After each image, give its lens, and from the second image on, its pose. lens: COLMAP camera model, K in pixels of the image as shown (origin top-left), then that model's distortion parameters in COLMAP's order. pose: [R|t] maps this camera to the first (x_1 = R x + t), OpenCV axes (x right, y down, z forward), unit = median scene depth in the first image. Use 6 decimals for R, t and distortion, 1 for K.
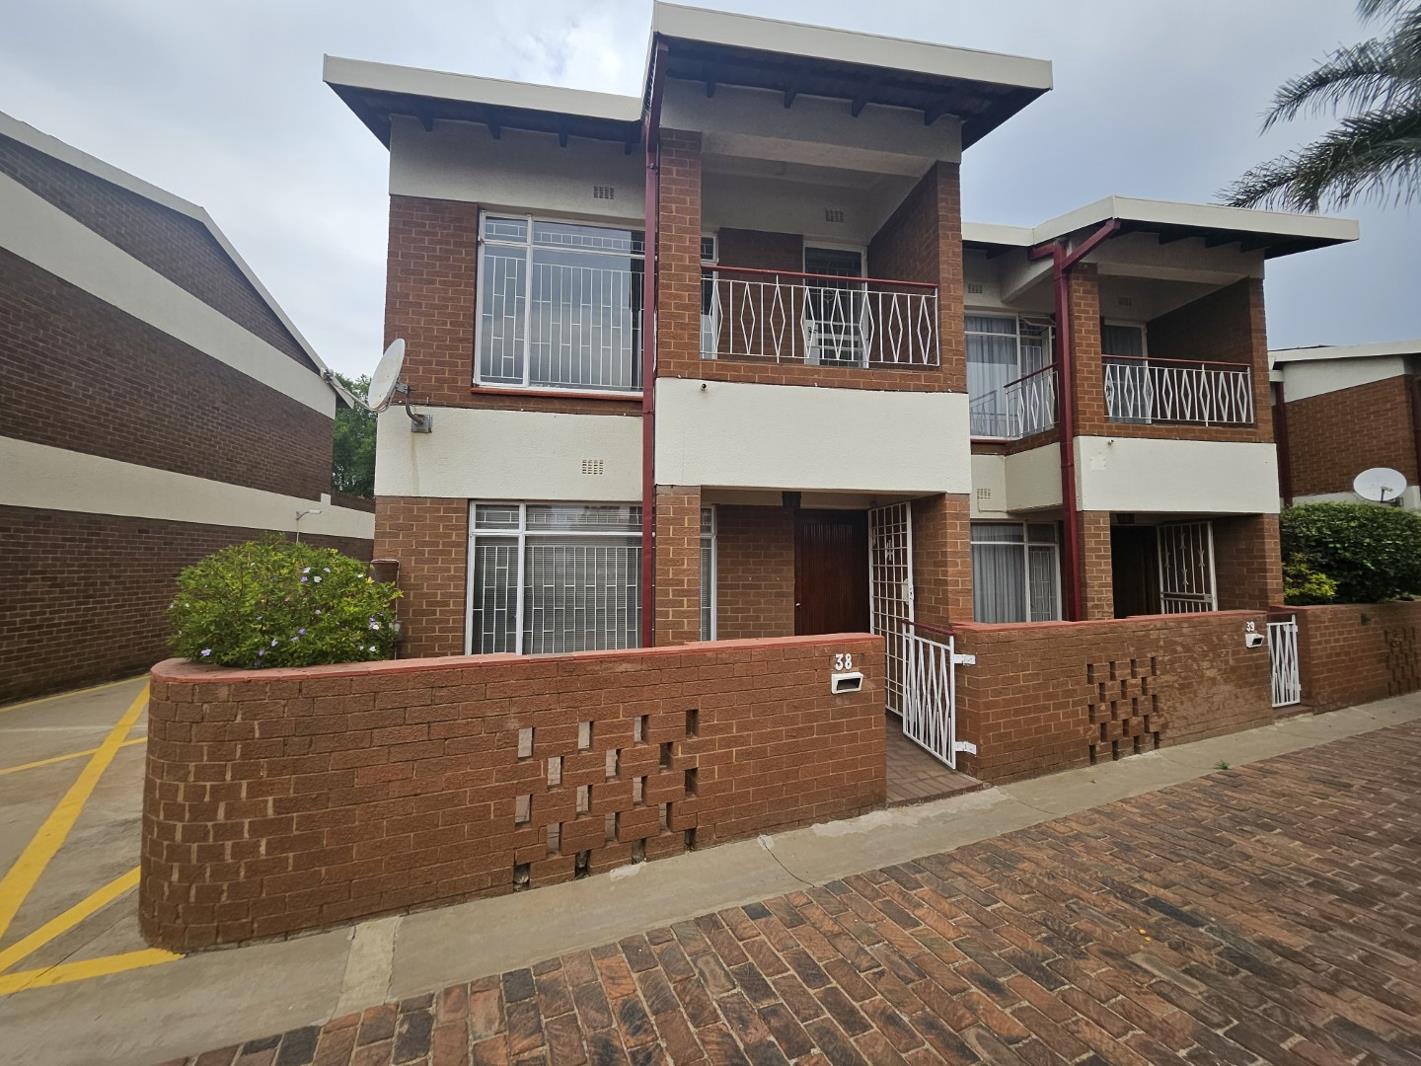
lens RADIAL K [[557.5, 0, 687.2], [0, 557.5, 528.1], [0, 0, 1]] dist [-0.000721, -0.001531]
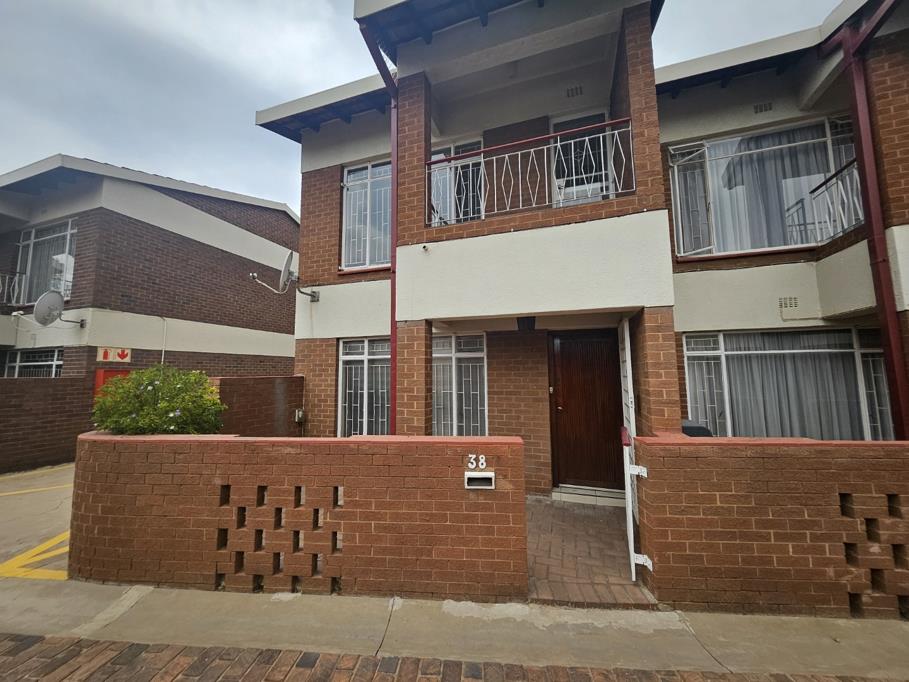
lens RADIAL K [[356.6, 0, 456.2], [0, 356.6, 337.2], [0, 0, 1]] dist [-0.000721, -0.001531]
pose [[0.883055, -0.058368, -0.465625, 0.494423], [0.040106, 0.997991, -0.049042, 0.013447], [0.467553, 0.024632, 0.883622, 0.261352]]
